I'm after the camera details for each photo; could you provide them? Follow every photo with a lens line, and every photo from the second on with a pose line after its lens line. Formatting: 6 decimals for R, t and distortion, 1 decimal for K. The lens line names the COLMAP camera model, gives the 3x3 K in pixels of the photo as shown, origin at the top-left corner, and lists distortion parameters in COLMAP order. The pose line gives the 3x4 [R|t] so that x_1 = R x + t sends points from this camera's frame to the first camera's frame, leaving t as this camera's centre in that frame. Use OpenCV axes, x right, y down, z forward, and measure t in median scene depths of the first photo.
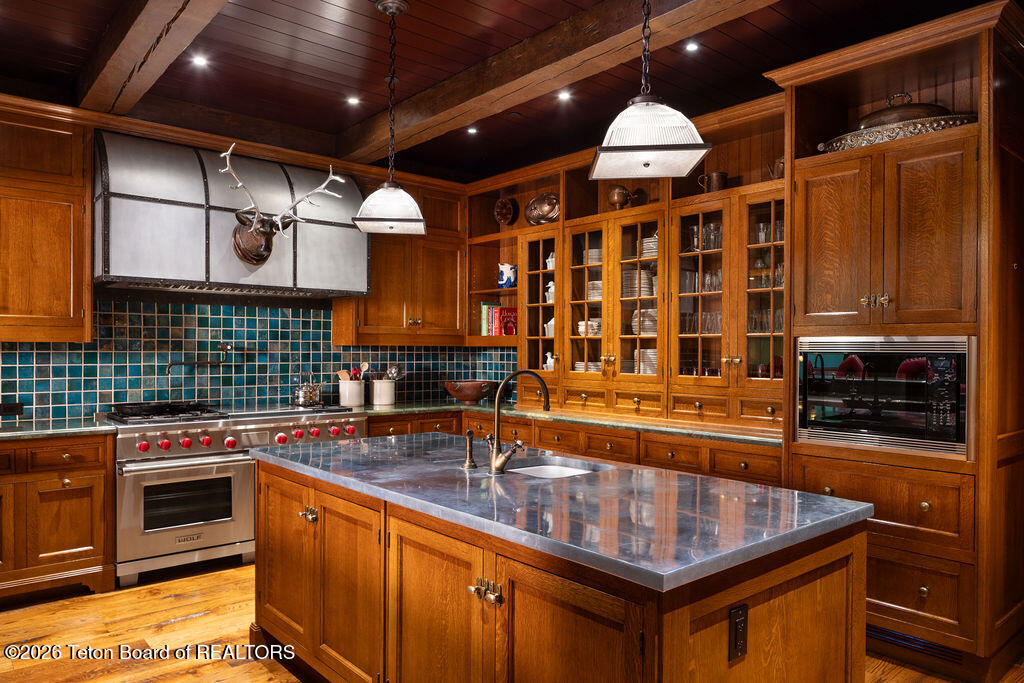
lens RADIAL K [[695.2, 0, 511.4], [0, 695.2, 348.0], [0, 0, 1]] dist [-0.007446, -0.001206]
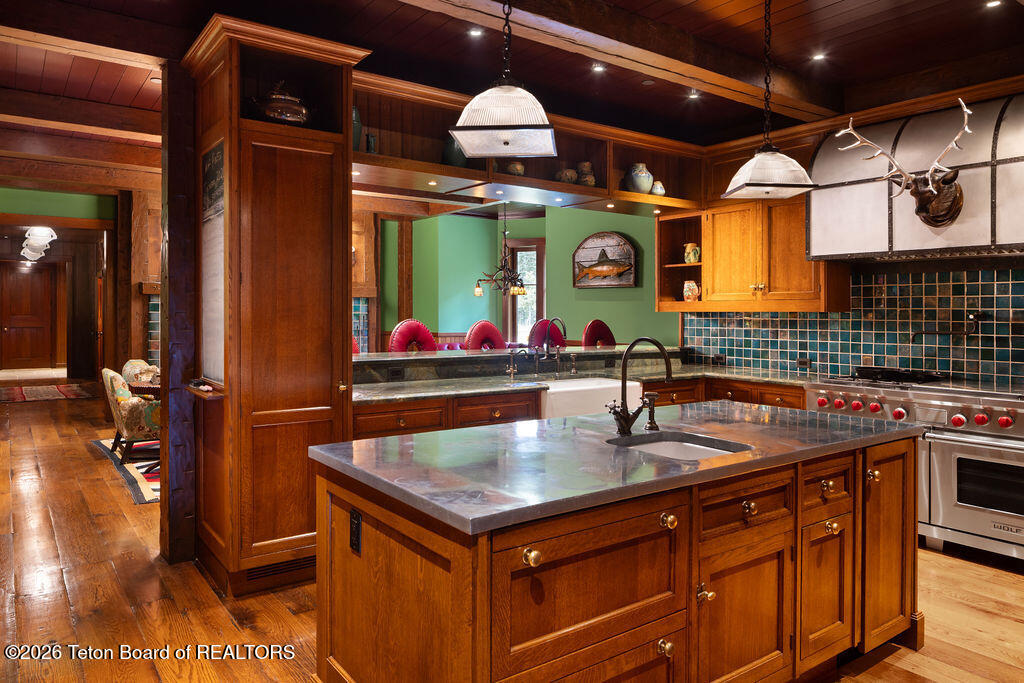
lens RADIAL K [[695.2, 0, 507.7], [0, 695.2, 309.9], [0, 0, 1]] dist [-0.007446, -0.001206]
pose [[-0.073856, -0.007853, -0.997238, 0.571981], [-0.005911, 0.999955, -0.007436, 0.000397], [0.997251, 0.005345, -0.073899, 0.489252]]
